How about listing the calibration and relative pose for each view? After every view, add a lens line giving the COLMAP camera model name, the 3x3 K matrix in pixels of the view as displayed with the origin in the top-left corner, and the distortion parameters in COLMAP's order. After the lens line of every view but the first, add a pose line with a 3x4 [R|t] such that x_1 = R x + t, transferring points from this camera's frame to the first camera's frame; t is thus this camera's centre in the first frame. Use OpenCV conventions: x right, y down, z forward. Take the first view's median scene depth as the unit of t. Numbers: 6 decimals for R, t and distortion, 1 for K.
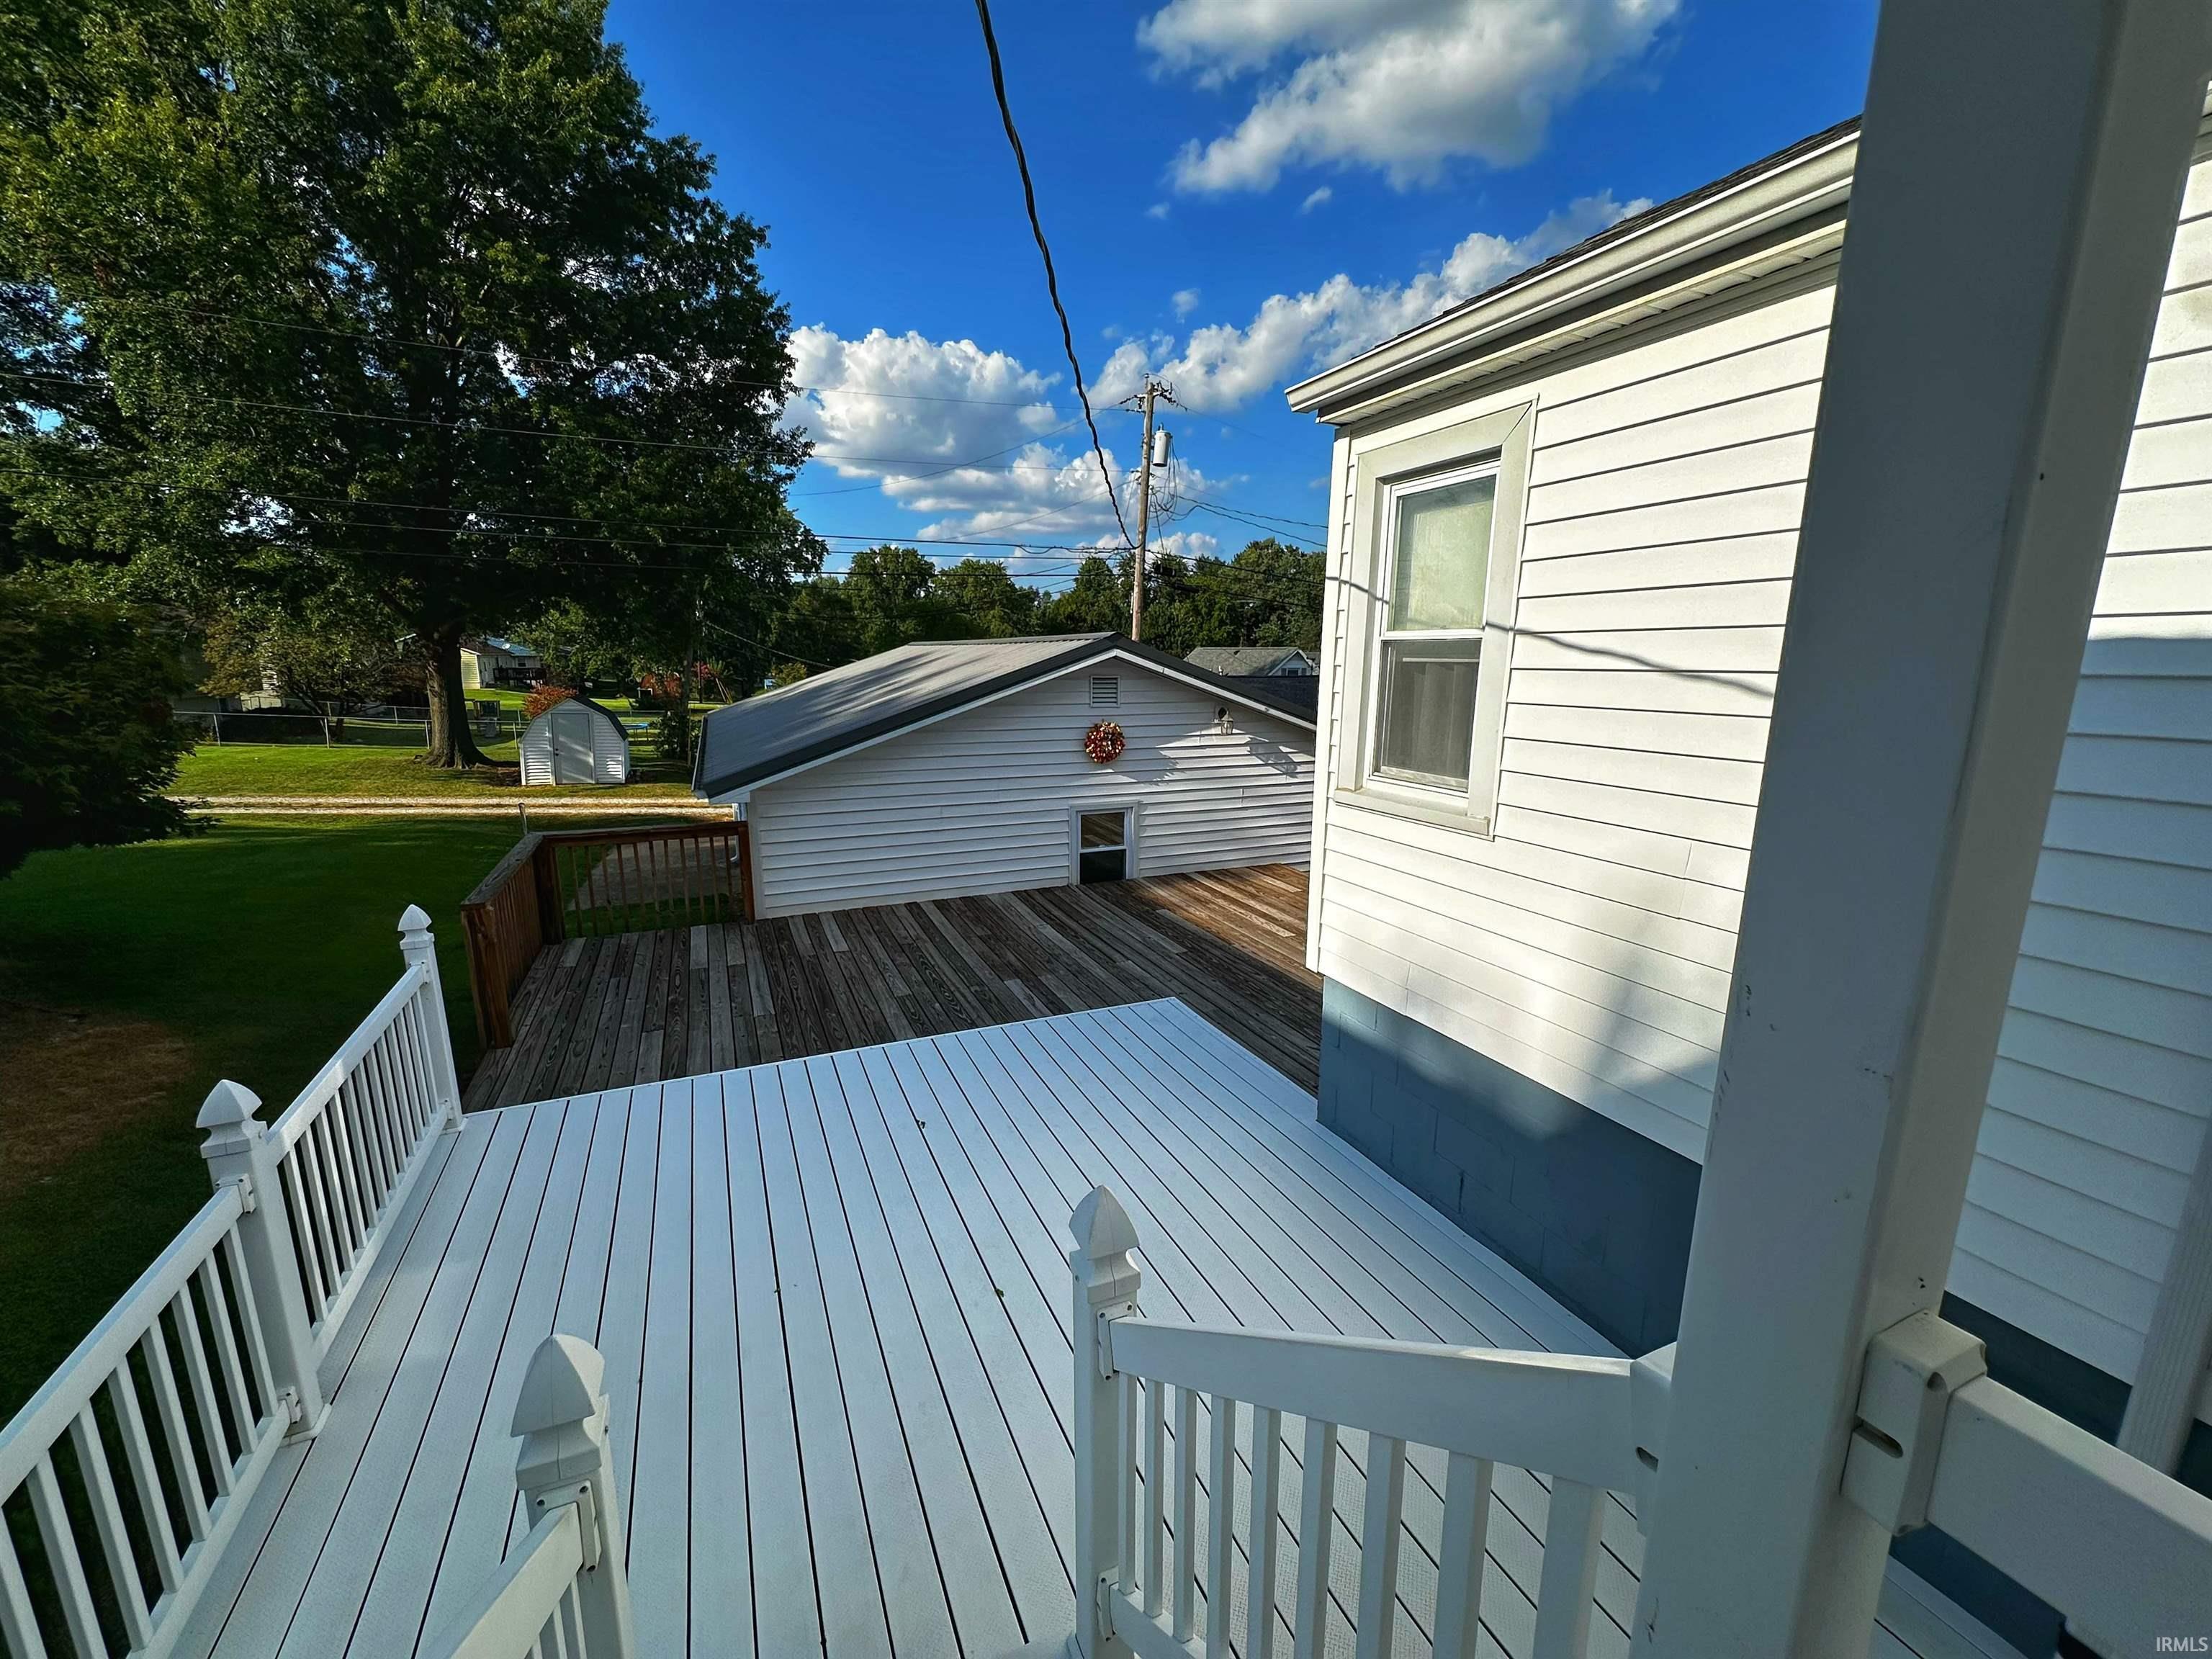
lens RADIAL K [[894.4, 0, 1106.5], [0, 894.4, 836.0], [0, 0, 1]] dist [0.002968, -0.000315]
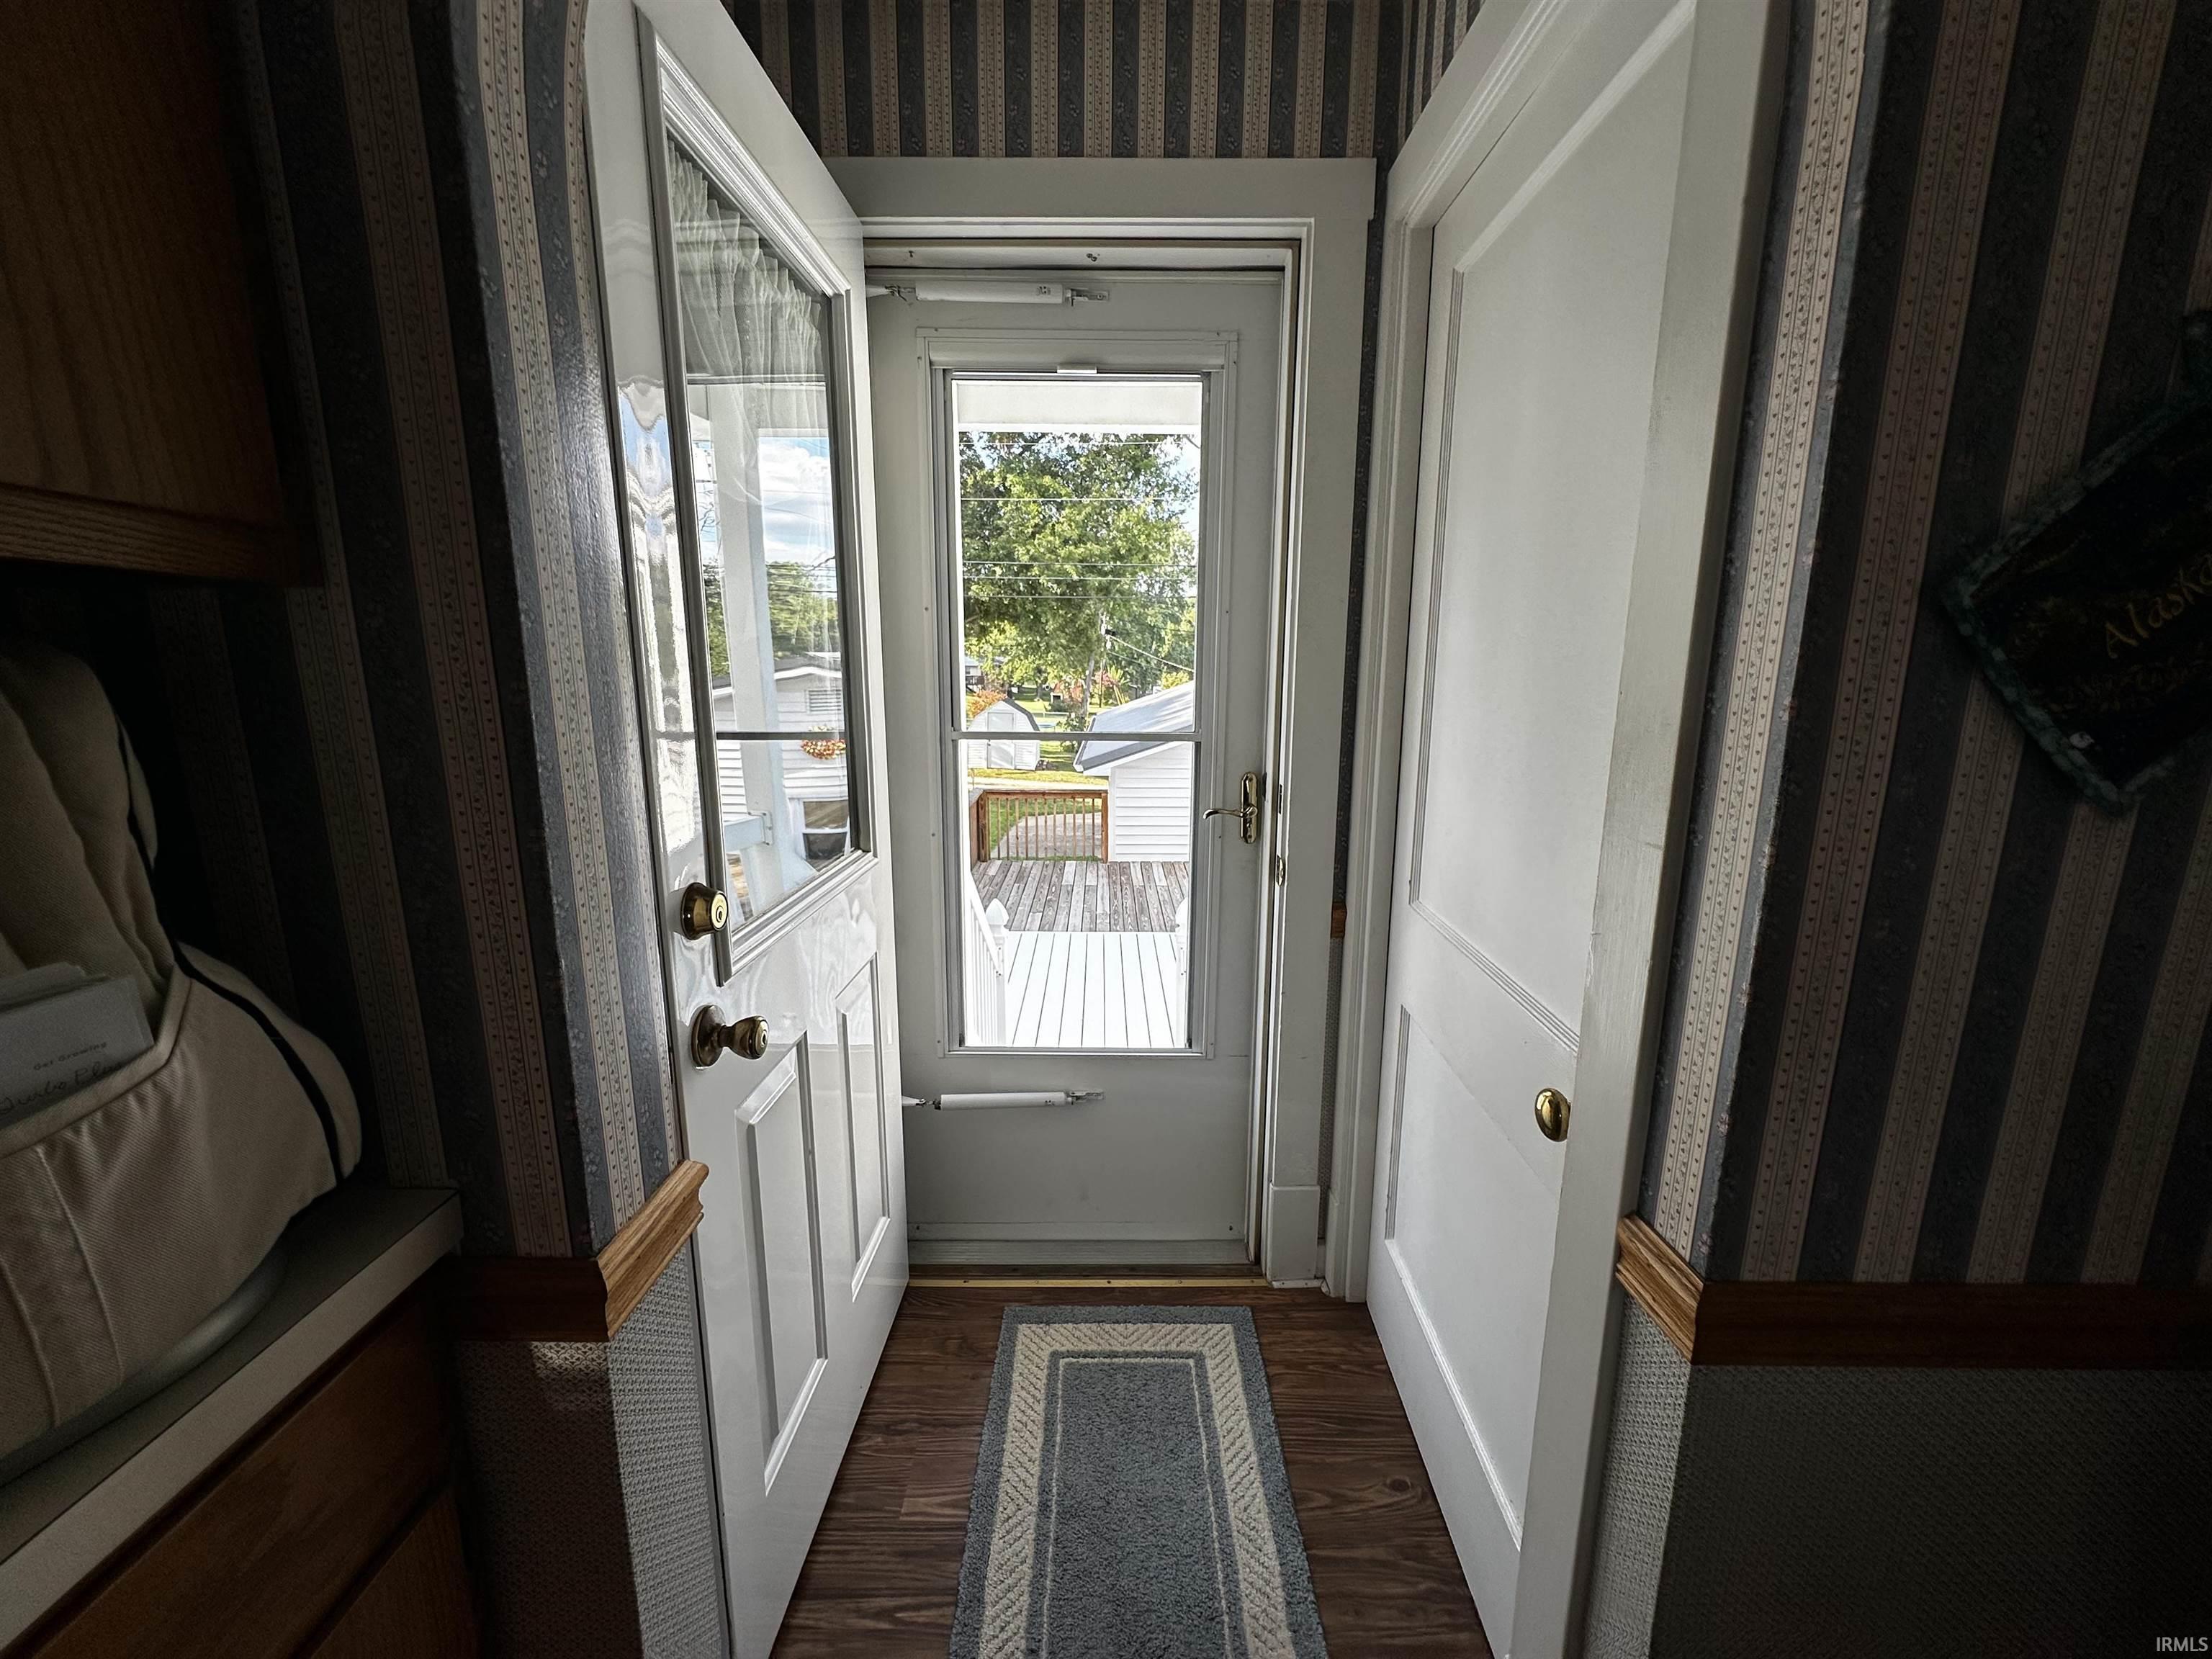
lens RADIAL K [[894.4, 0, 1105.2], [0, 894.4, 839.7], [0, 0, 1]] dist [0.002968, -0.000315]
pose [[0.913608, 0.077448, -0.399152, 0.065902], [-0.079534, 0.996767, 0.011360, 0.019320], [0.398741, 0.021367, 0.916815, -0.117526]]
